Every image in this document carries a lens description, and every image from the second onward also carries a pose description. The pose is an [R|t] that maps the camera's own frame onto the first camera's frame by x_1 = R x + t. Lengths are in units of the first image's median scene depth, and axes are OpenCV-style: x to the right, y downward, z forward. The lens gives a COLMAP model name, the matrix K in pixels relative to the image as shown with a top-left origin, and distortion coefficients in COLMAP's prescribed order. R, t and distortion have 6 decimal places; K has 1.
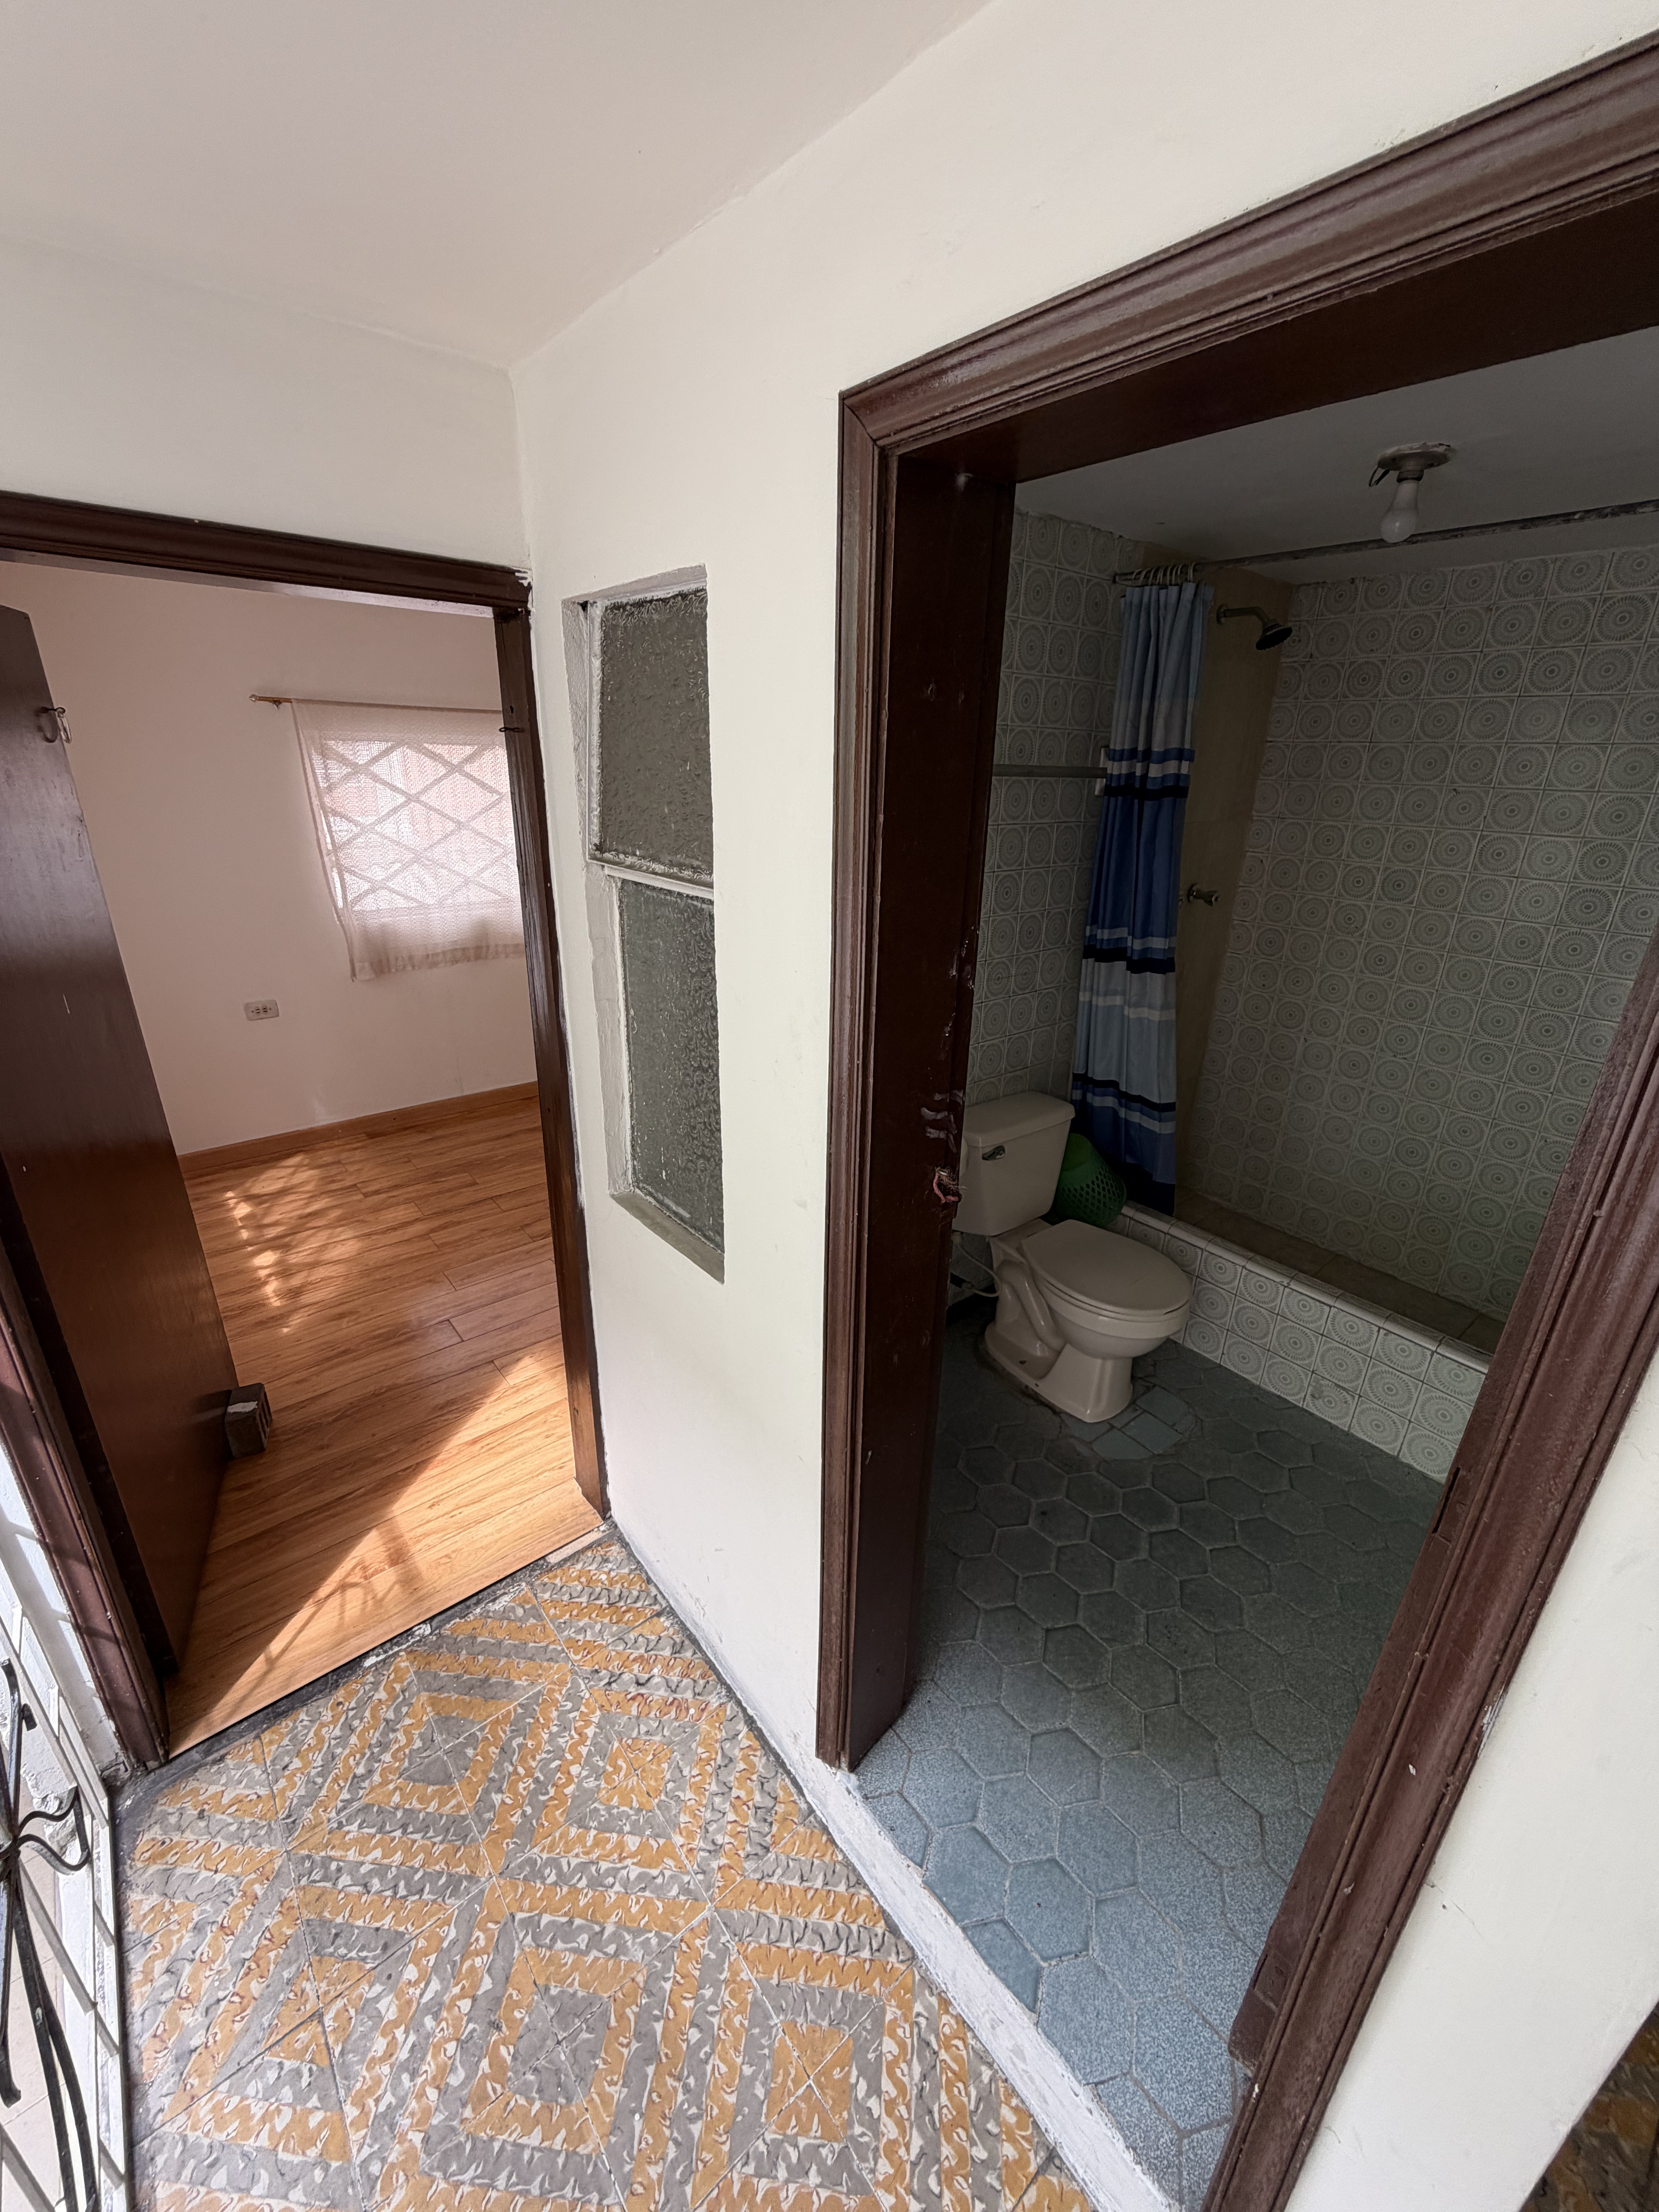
lens RADIAL K [[883.3, 0, 834.0], [0, 883.3, 1102.7], [0, 0, 1]] dist [0.001373, -0.001164]
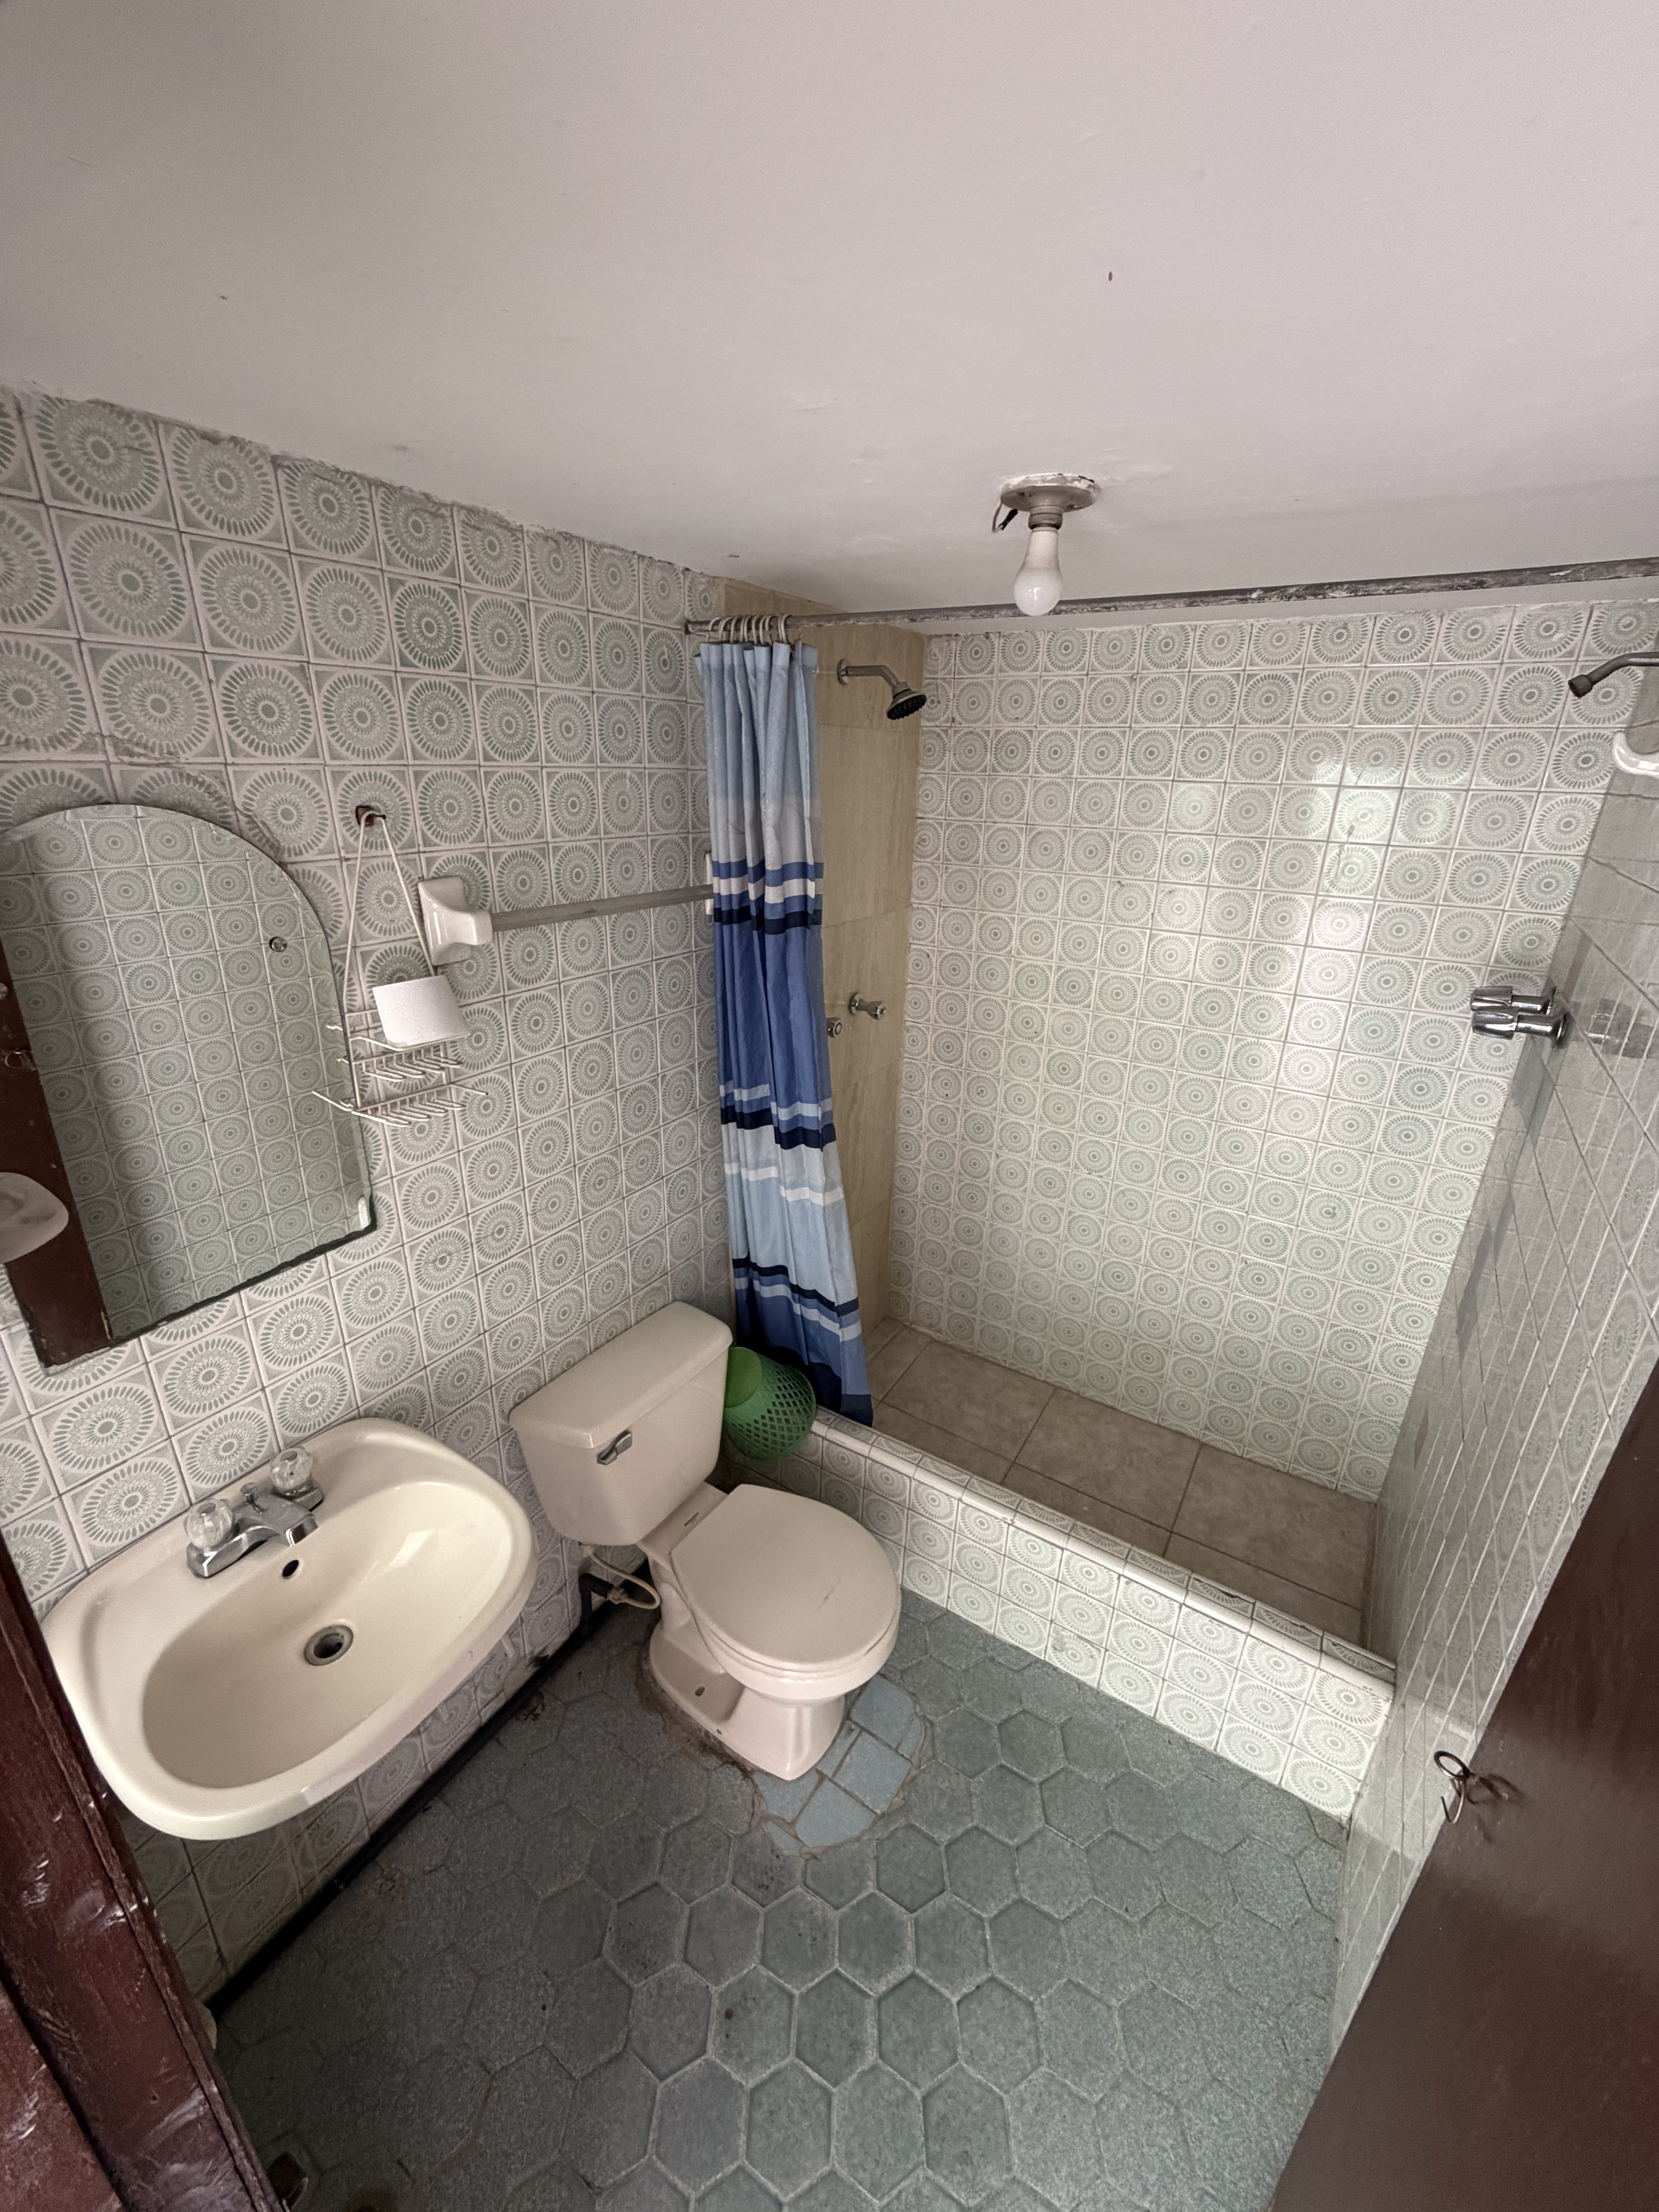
lens RADIAL K [[883.3, 0, 833.1], [0, 883.3, 1102.1], [0, 0, 1]] dist [0.001373, -0.001164]
pose [[0.949283, -0.112789, 0.293496, 0.159641], [0.113304, 0.993443, 0.015305, -0.189545], [-0.293297, 0.018726, 0.955838, 0.262333]]
